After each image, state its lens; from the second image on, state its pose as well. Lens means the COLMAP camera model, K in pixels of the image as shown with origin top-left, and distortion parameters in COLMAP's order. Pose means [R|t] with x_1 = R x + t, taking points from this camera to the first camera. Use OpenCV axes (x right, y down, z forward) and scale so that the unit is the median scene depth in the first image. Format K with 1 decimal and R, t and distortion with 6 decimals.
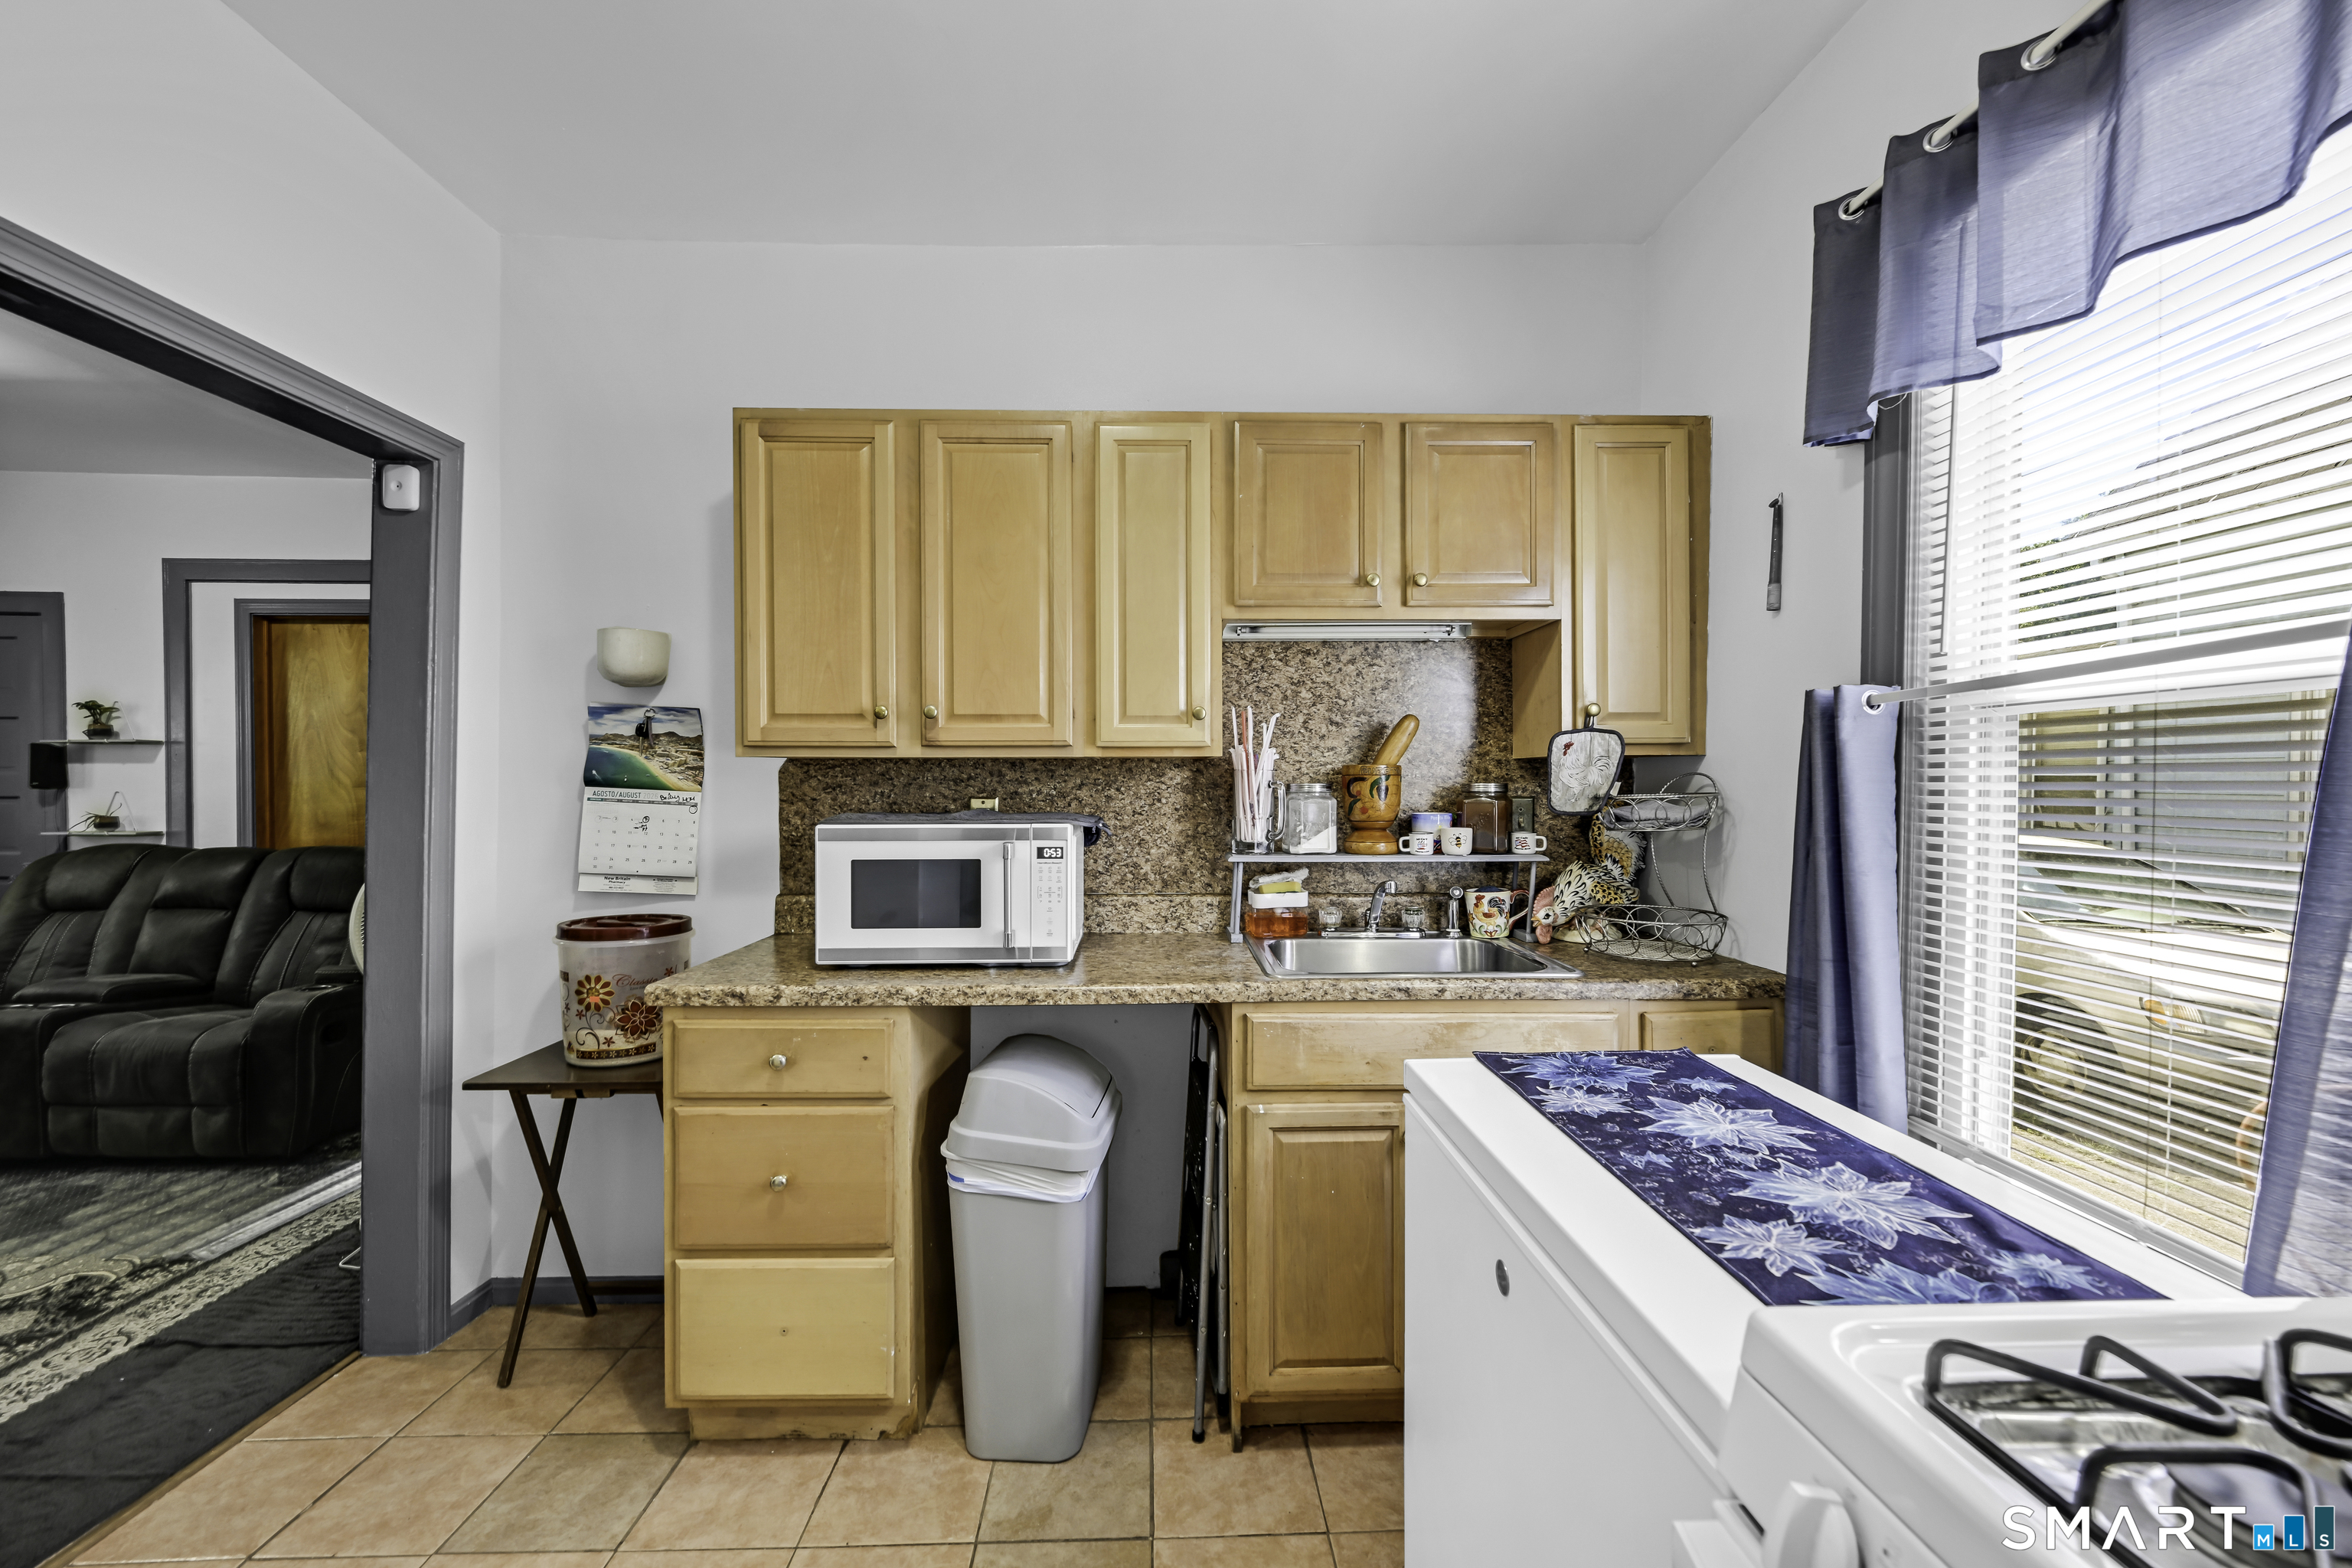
lens RADIAL K [[937.5, 0, 1179.4], [0, 937.5, 785.5], [0, 0, 1]] dist [-0.004499, 0.000867]
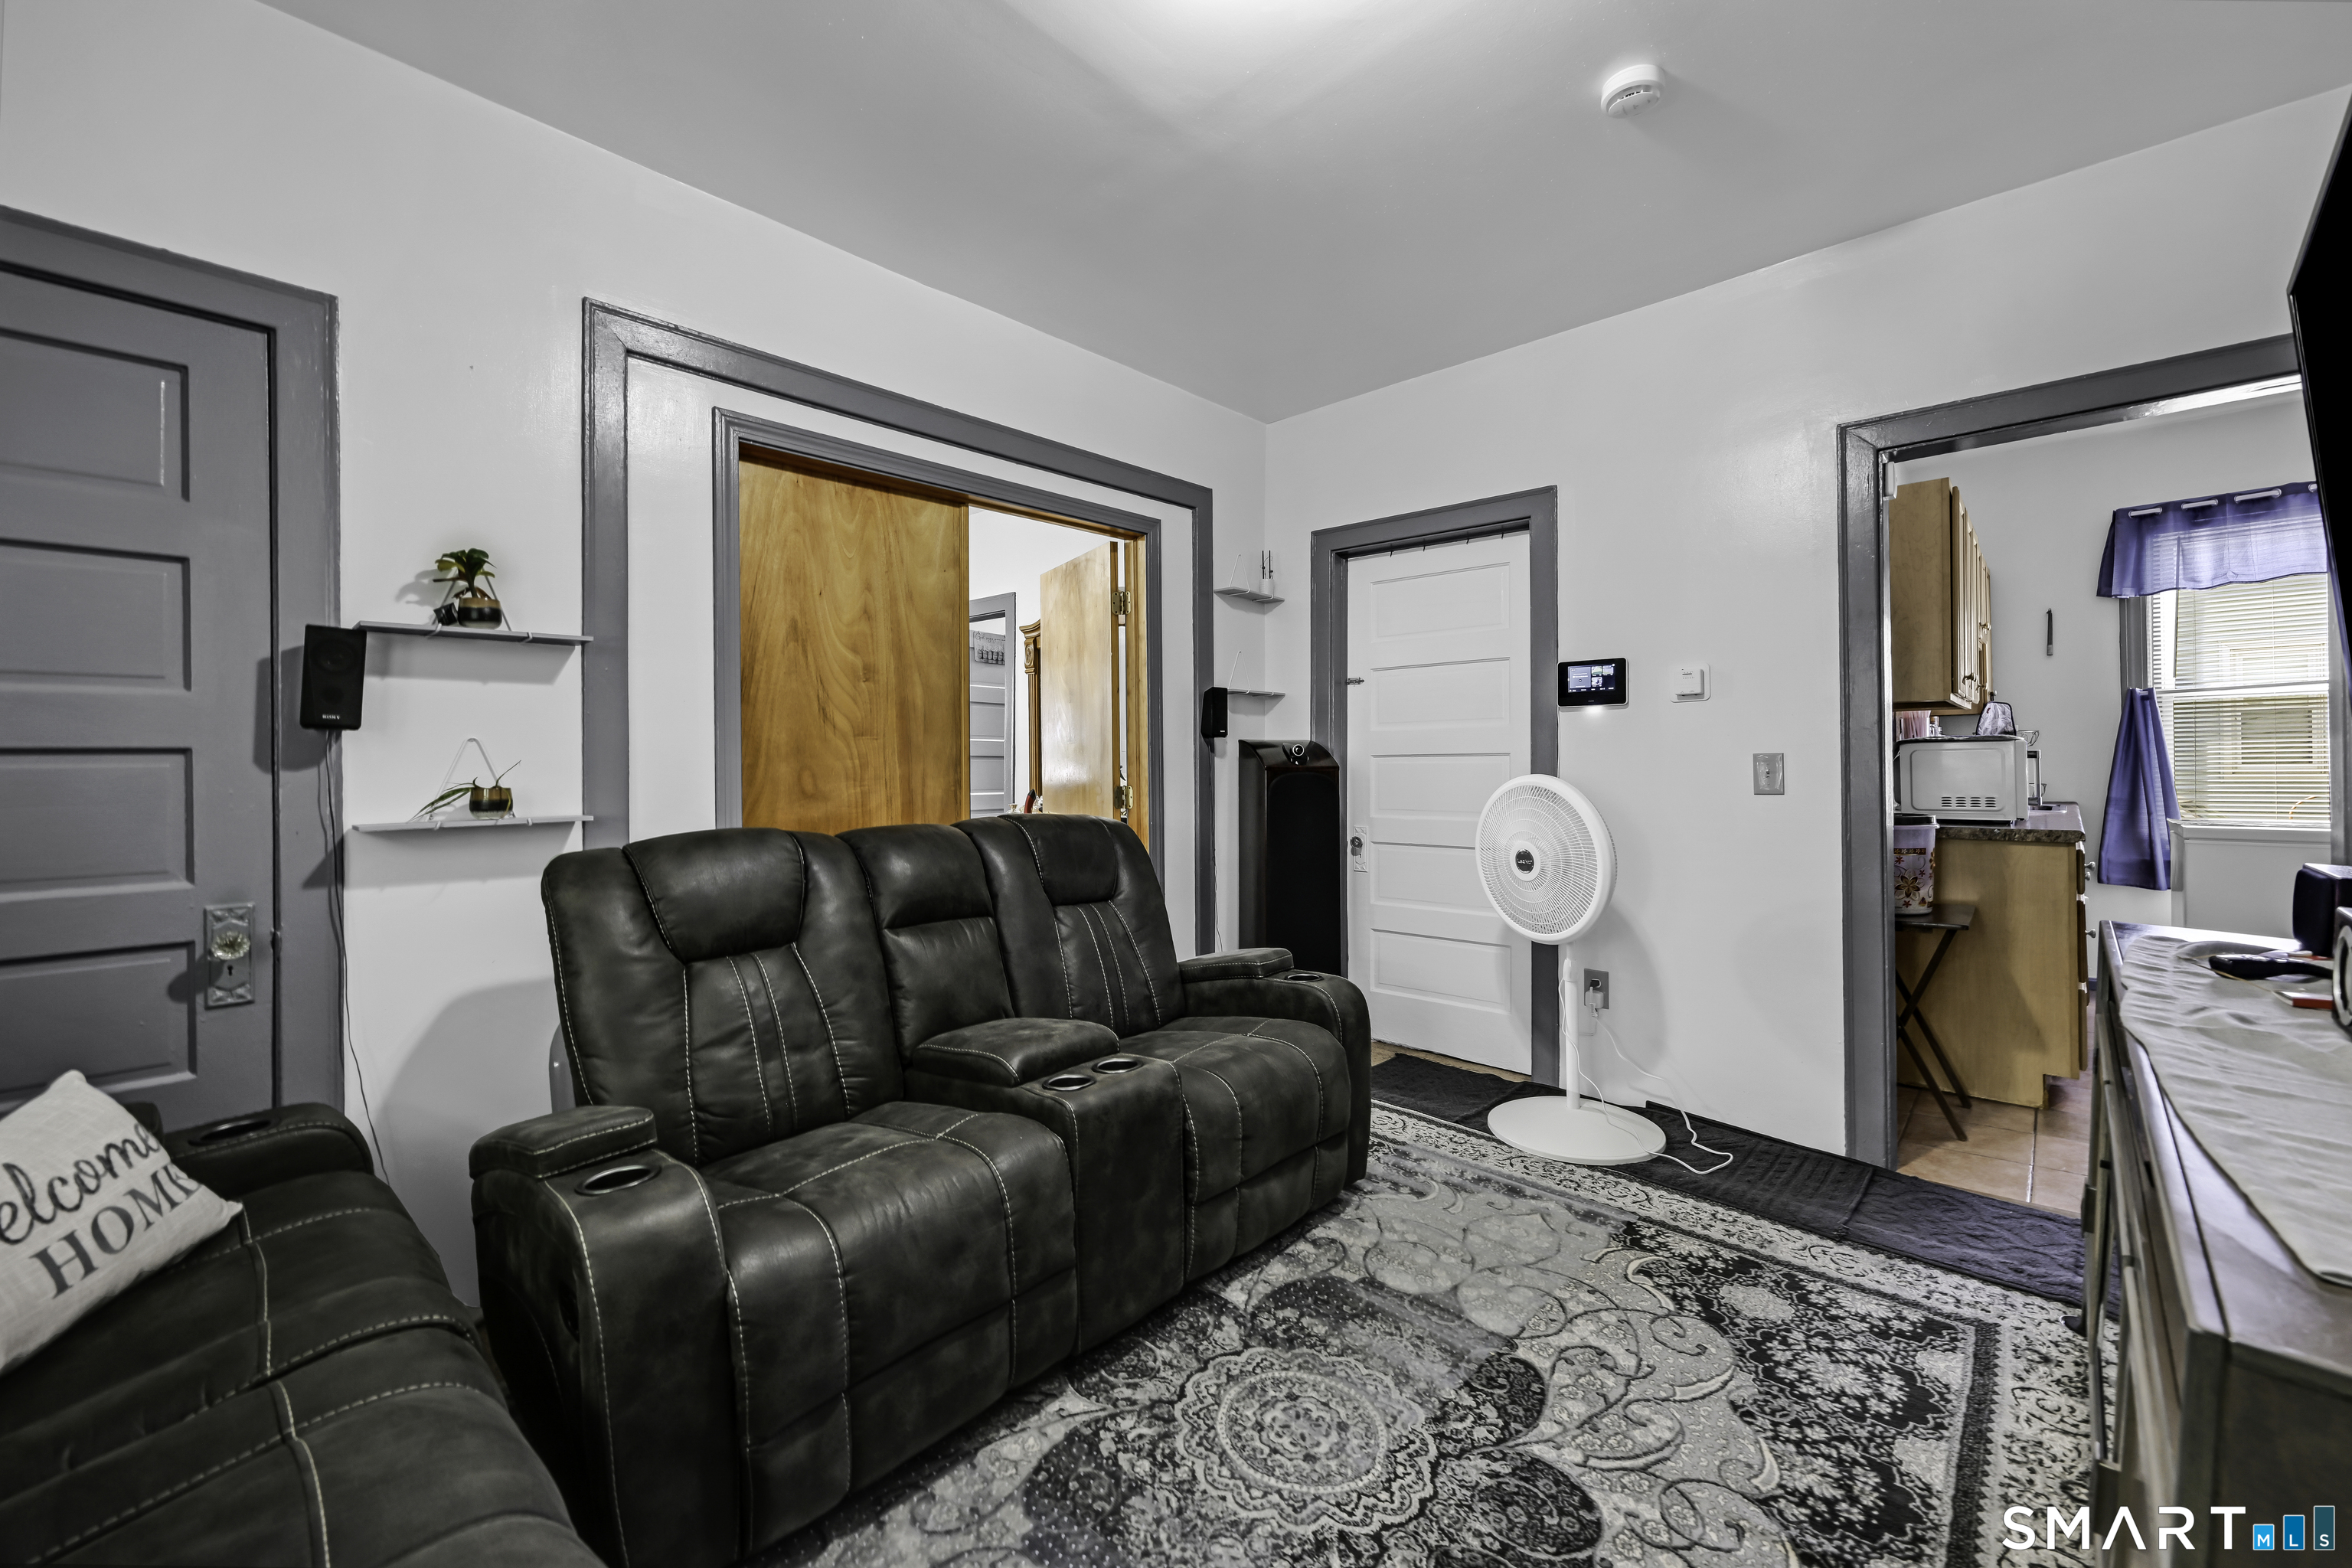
lens RADIAL K [[937.5, 0, 1149.7], [0, 937.5, 750.8], [0, 0, 1]] dist [-0.004499, 0.000867]
pose [[0.713166, -0.005331, 0.700975, -1.239601], [0.012135, 0.999915, -0.004742, 0.021332], [-0.700890, 0.011889, 0.713170, 0.404222]]
